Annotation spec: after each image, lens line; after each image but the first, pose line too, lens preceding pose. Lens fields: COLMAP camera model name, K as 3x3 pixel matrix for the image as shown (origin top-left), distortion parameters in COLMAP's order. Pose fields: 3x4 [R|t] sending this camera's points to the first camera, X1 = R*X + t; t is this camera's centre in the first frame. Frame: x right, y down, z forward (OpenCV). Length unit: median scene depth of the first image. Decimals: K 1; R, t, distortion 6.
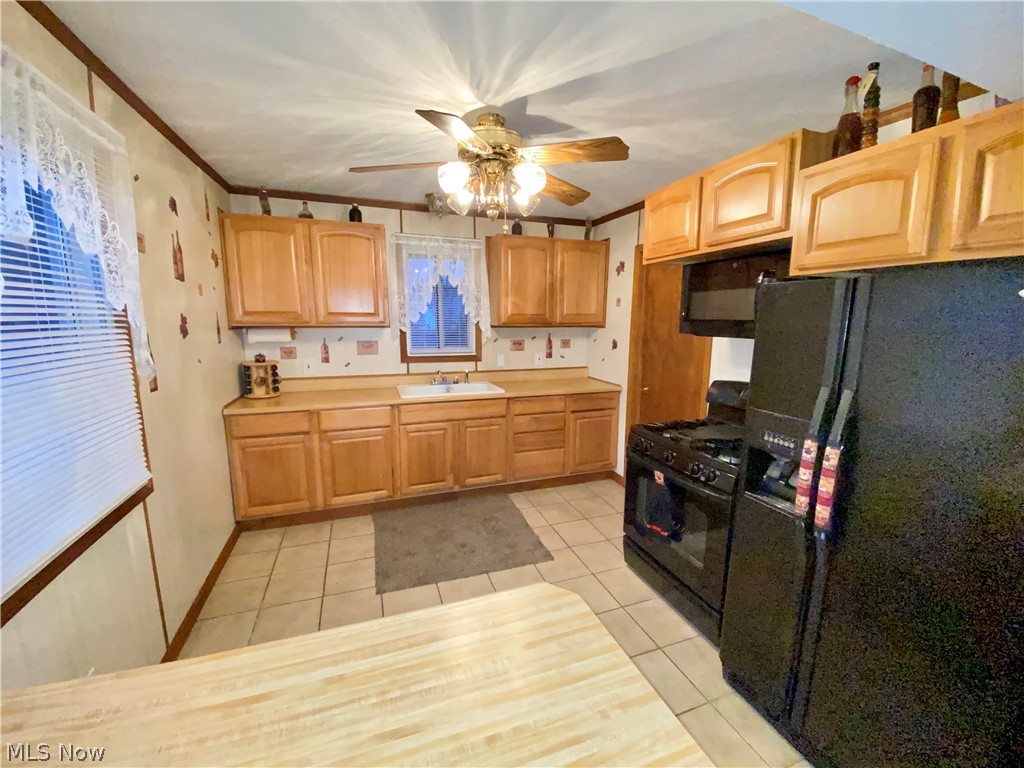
lens RADIAL K [[410.9, 0, 512.0], [0, 410.9, 384.0], [0, 0, 1]] dist [0.028310, -0.025523]
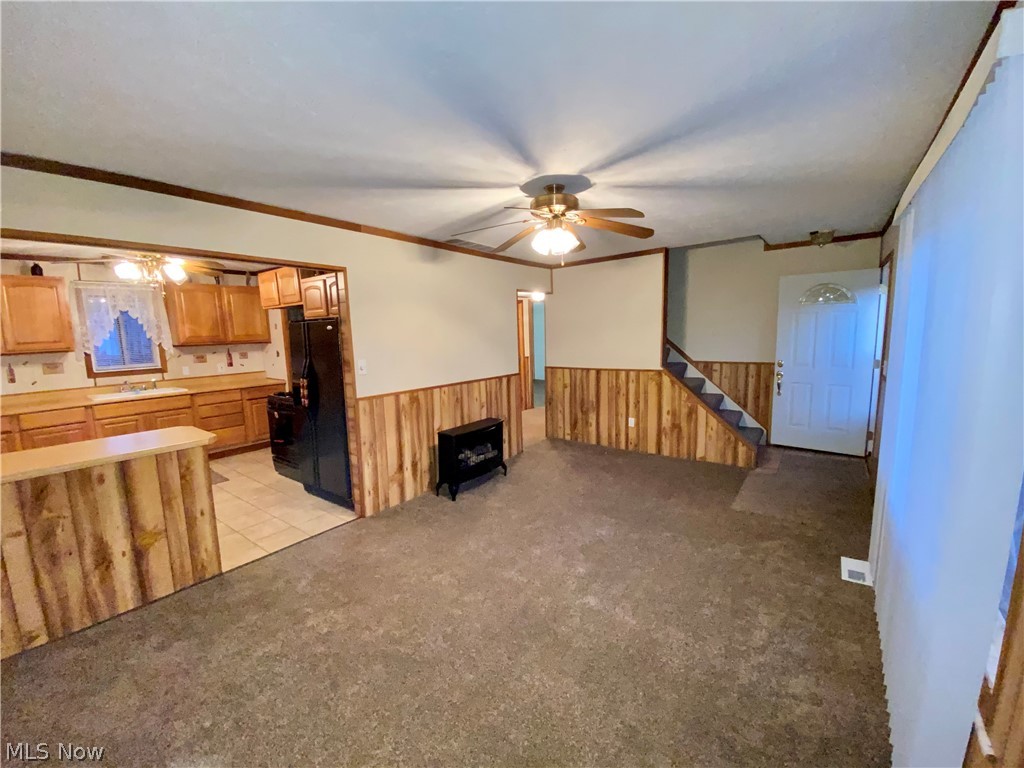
lens RADIAL K [[410.9, 0, 512.0], [0, 410.9, 384.0], [0, 0, 1]] dist [0.028310, -0.025523]
pose [[0.839086, -0.099326, 0.534855, 0.168971], [0.117937, 0.993021, -0.000611, 0.137623], [-0.531061, 0.063591, 0.844944, -0.874715]]
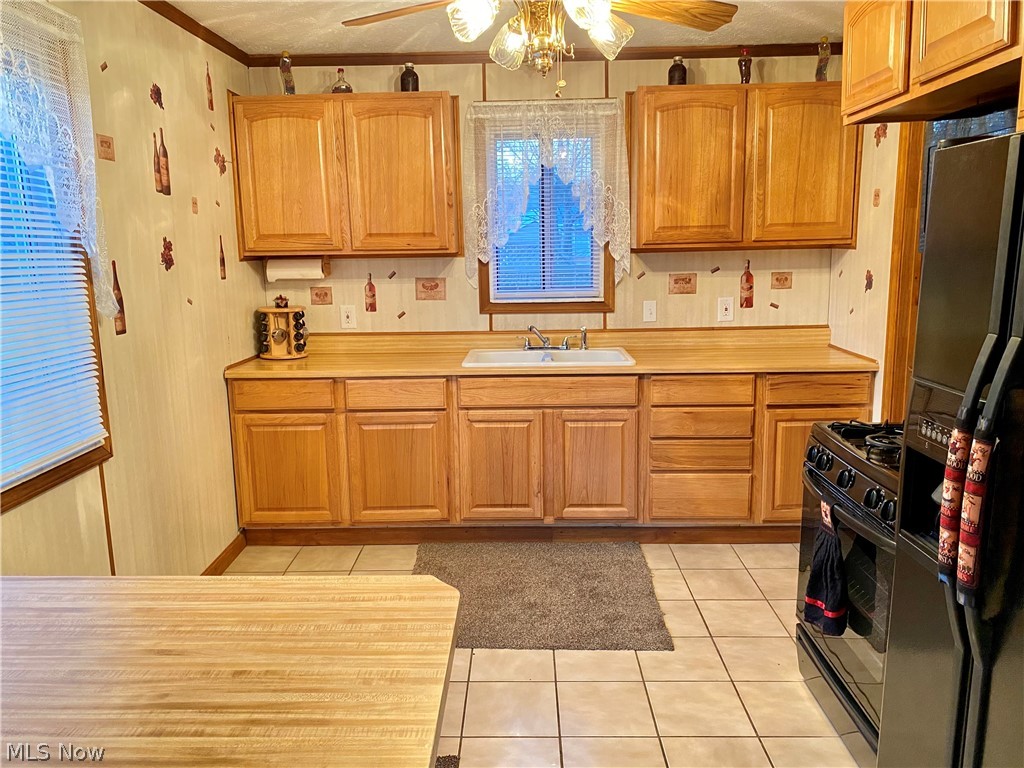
lens RADIAL K [[776.9, 0, 512.0], [0, 776.9, 384.0], [0, 0, 1]] dist [0.052972, -0.062077]
pose [[0.931791, 0.041542, -0.360610, 0.222512], [-0.035776, 0.999103, 0.022654, 0.030067], [0.361227, -0.008207, 0.932442, -0.081445]]
